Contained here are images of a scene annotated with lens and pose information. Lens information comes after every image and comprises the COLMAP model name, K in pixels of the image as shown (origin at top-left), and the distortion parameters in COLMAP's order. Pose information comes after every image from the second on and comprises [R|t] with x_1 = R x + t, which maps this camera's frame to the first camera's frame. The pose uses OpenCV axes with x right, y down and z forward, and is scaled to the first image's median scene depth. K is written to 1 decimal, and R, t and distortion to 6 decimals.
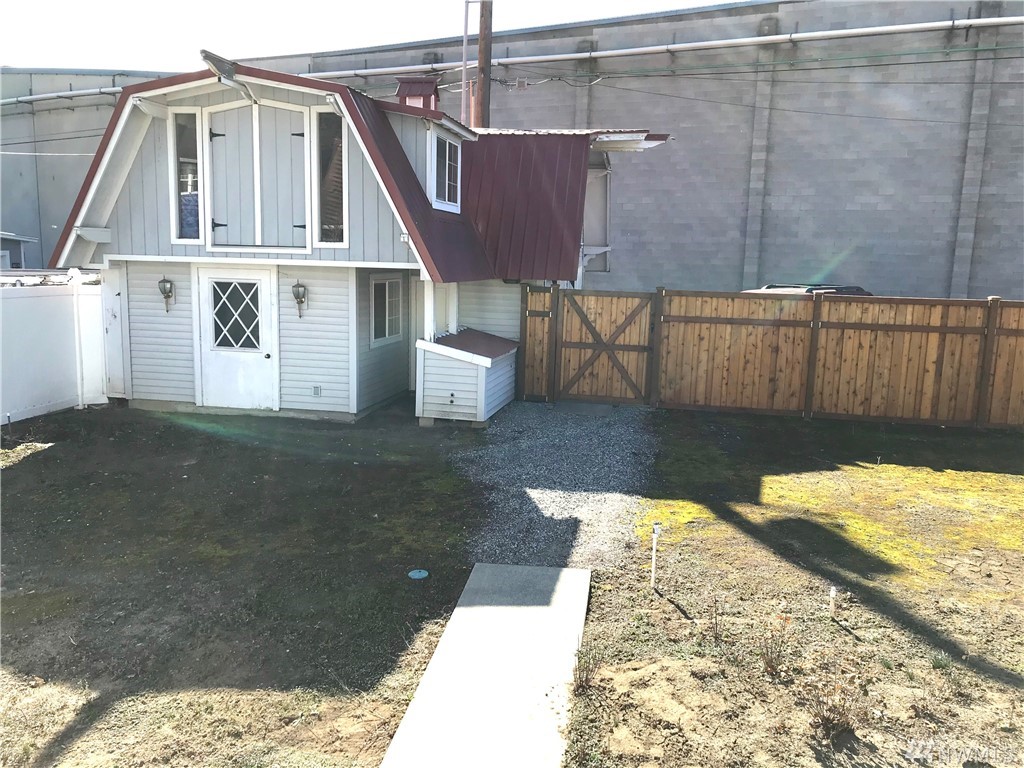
lens RADIAL K [[846.7, 0, 508.8], [0, 846.7, 384.8], [0, 0, 1]] dist [0.057342, -0.059347]
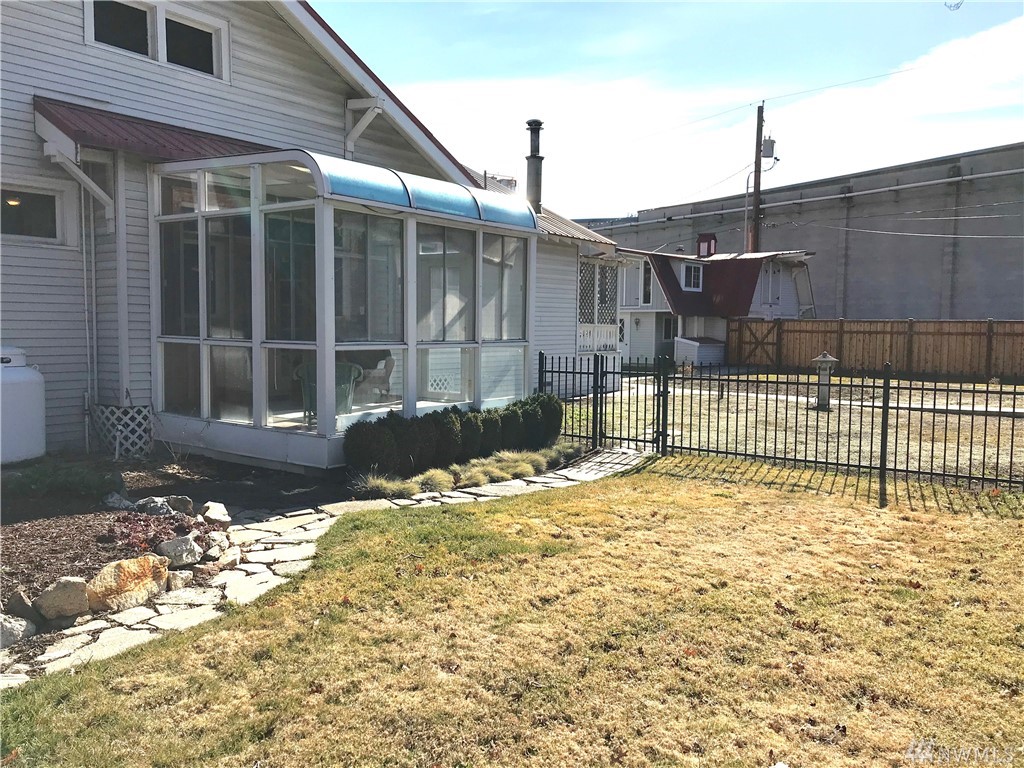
lens RADIAL K [[846.7, 0, 511.8], [0, 846.7, 382.2], [0, 0, 1]] dist [0.057342, -0.059347]
pose [[0.871331, 0.018132, -0.490361, 0.704904], [-0.065272, 0.994719, -0.079201, 0.311294], [0.486335, 0.101017, 0.867913, -1.483518]]
